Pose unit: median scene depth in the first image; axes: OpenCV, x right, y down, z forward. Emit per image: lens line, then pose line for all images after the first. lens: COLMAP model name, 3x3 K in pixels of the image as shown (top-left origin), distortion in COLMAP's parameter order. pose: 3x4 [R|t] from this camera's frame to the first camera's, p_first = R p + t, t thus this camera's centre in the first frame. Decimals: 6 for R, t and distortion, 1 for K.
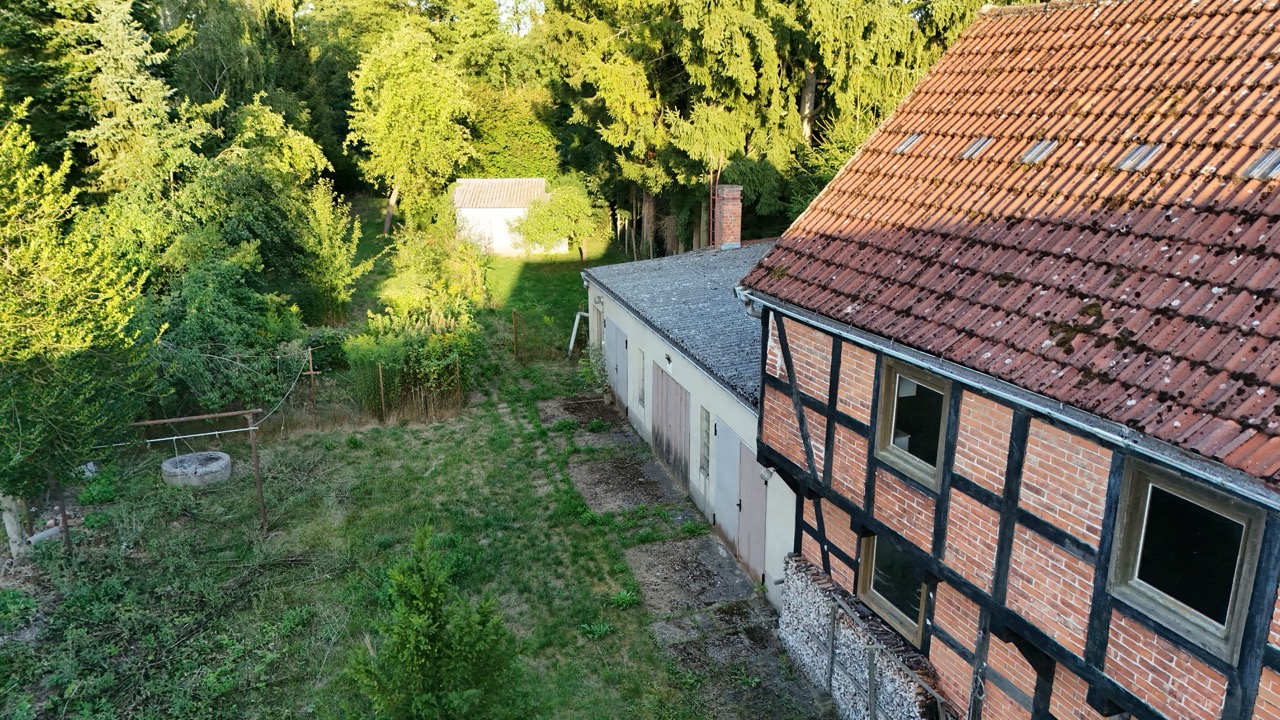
lens RADIAL K [[940.3, 0, 644.1], [0, 940.3, 361.1], [0, 0, 1]] dist [0.084277, -0.088846]
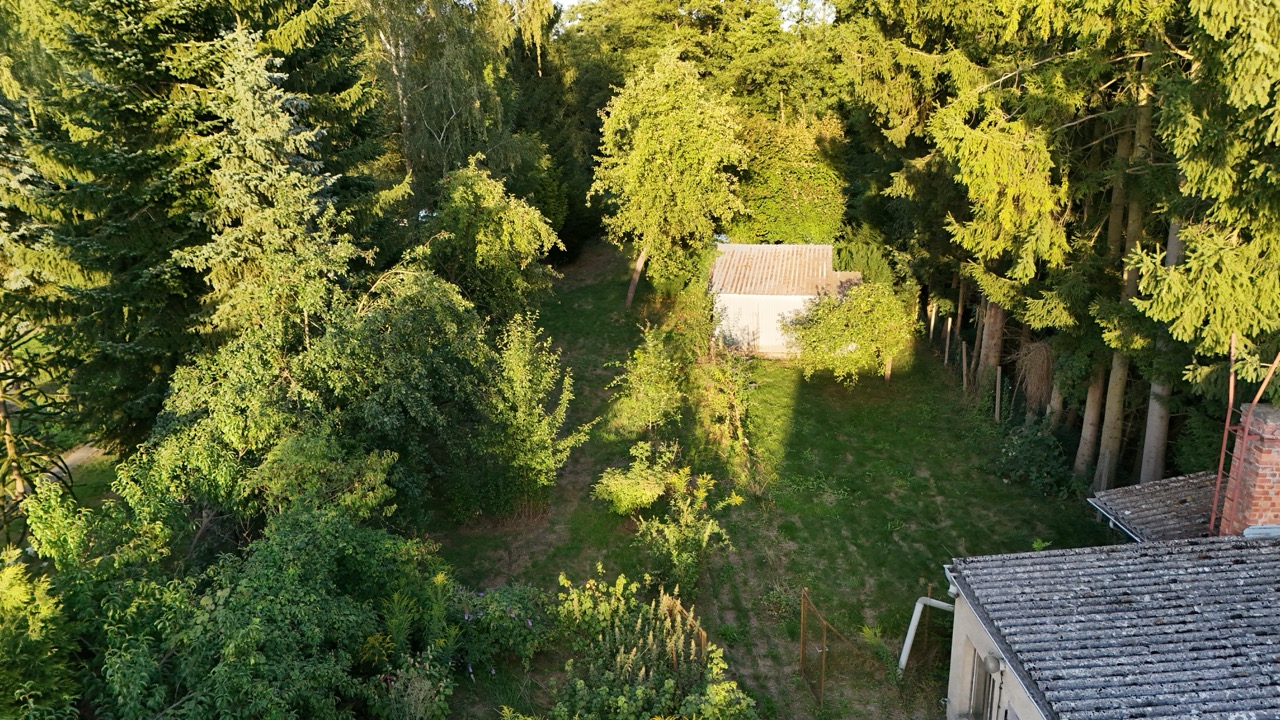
lens RADIAL K [[940.3, 0, 644.1], [0, 940.3, 361.1], [0, 0, 1]] dist [0.084277, -0.088846]
pose [[0.964381, 0.067666, -0.255716, -0.072252], [-0.066076, 0.997705, 0.014814, -0.147072], [0.256131, 0.002611, 0.966638, 0.324773]]
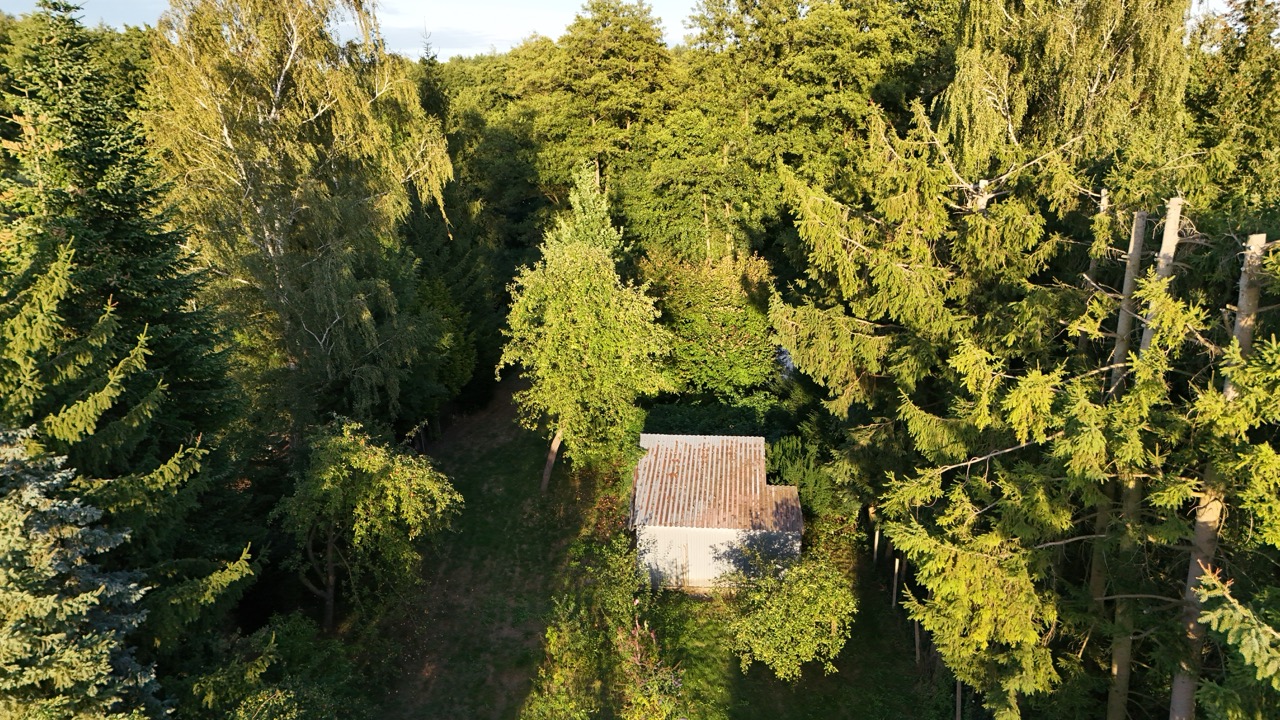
lens RADIAL K [[940.3, 0, 644.1], [0, 940.3, 361.1], [0, 0, 1]] dist [0.084277, -0.088846]
pose [[0.981728, 0.041880, -0.185623, -0.095794], [-0.040472, 0.999116, 0.011370, -0.367546], [0.185935, -0.003650, 0.982555, 0.436378]]
